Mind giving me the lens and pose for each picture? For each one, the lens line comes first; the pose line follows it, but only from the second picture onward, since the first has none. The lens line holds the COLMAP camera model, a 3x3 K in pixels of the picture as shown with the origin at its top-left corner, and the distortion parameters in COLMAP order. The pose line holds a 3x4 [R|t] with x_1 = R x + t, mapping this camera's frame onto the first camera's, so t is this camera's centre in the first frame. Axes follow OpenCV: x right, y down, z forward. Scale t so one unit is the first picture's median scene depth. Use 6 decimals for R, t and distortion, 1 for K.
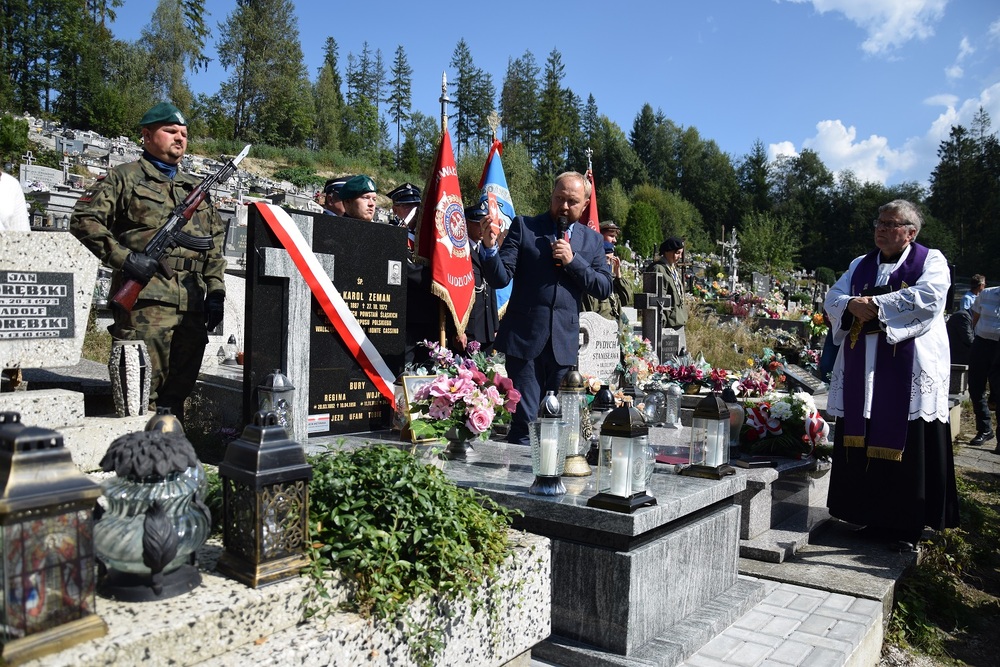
lens RADIAL K [[783.7, 0, 509.3], [0, 783.7, 341.9], [0, 0, 1]] dist [-0.148516, 0.105947]
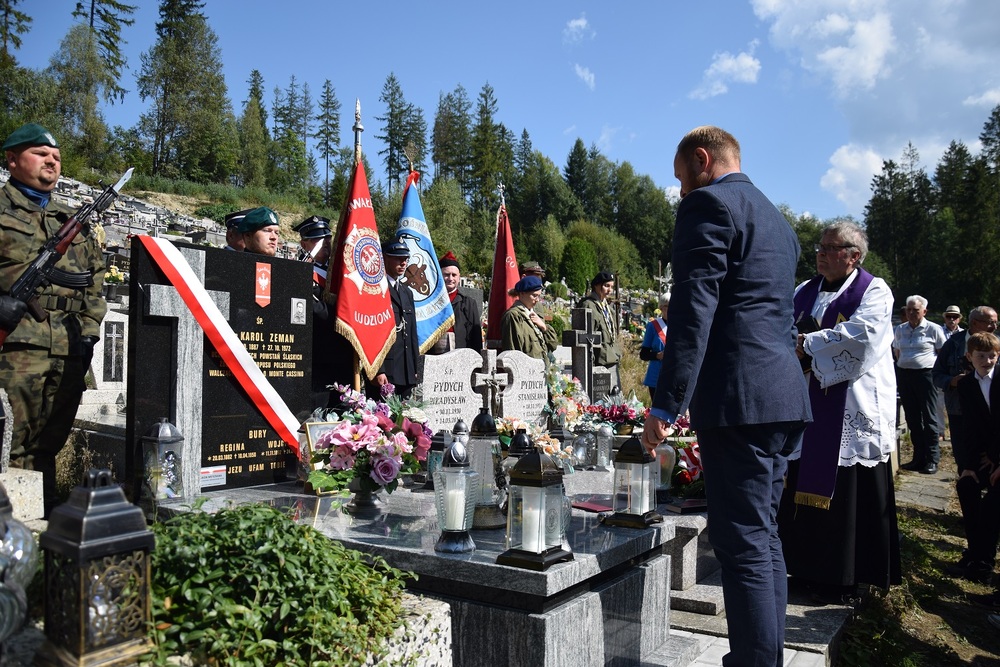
lens RADIAL K [[806.8, 0, 507.8], [0, 806.8, 341.1], [0, 0, 1]] dist [-0.135978, 0.106726]
pose [[0.996833, -0.014451, 0.078205, 0.004444], [0.018483, 0.998523, -0.051081, 0.000012], [-0.077352, 0.052365, 0.995628, 0.006058]]
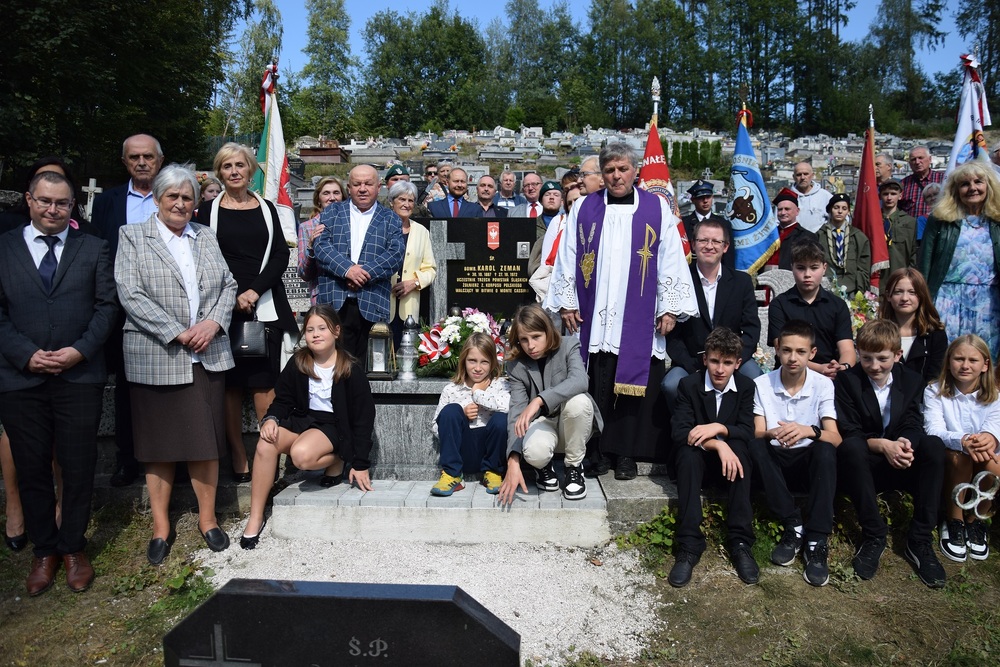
lens RADIAL K [[783.7, 0, 494.6], [0, 783.7, 337.0], [0, 0, 1]] dist [-0.148516, 0.105947]
pose [[0.565262, 0.001982, -0.824909, 0.171712], [-0.000495, 0.999998, 0.002063, 0.011555], [0.824911, -0.000758, 0.565262, 0.024403]]
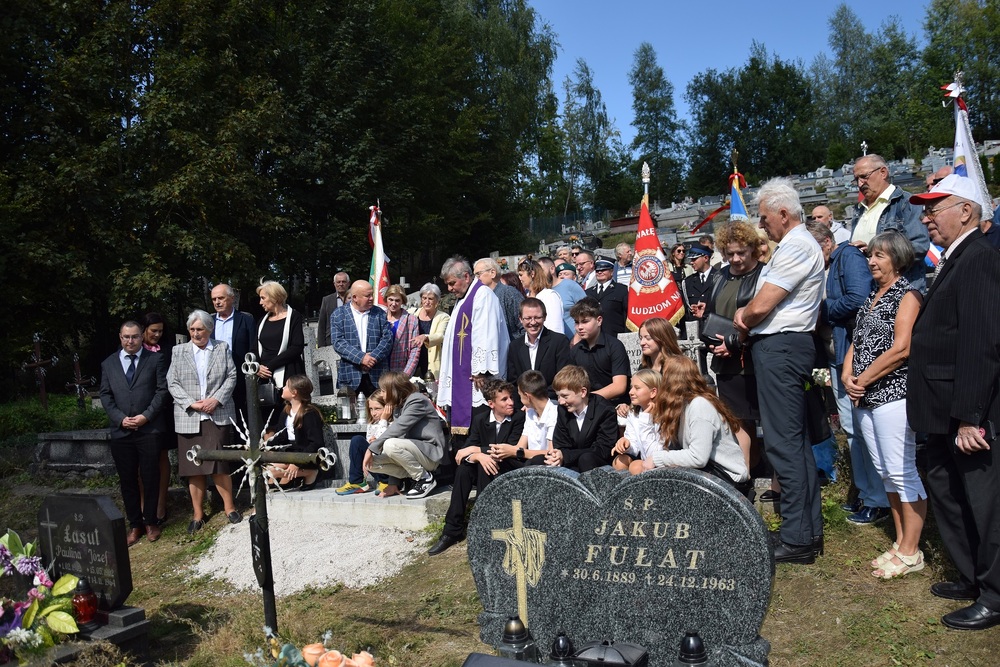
lens RADIAL K [[765.0, 0, 510.7], [0, 765.0, 328.0], [0, 0, 1]] dist [-0.014635, -0.001781]
pose [[0.131774, -0.093640, -0.986847, 0.290505], [0.043203, 0.995125, -0.088657, 0.014051], [0.990338, -0.030952, 0.135177, 0.123036]]
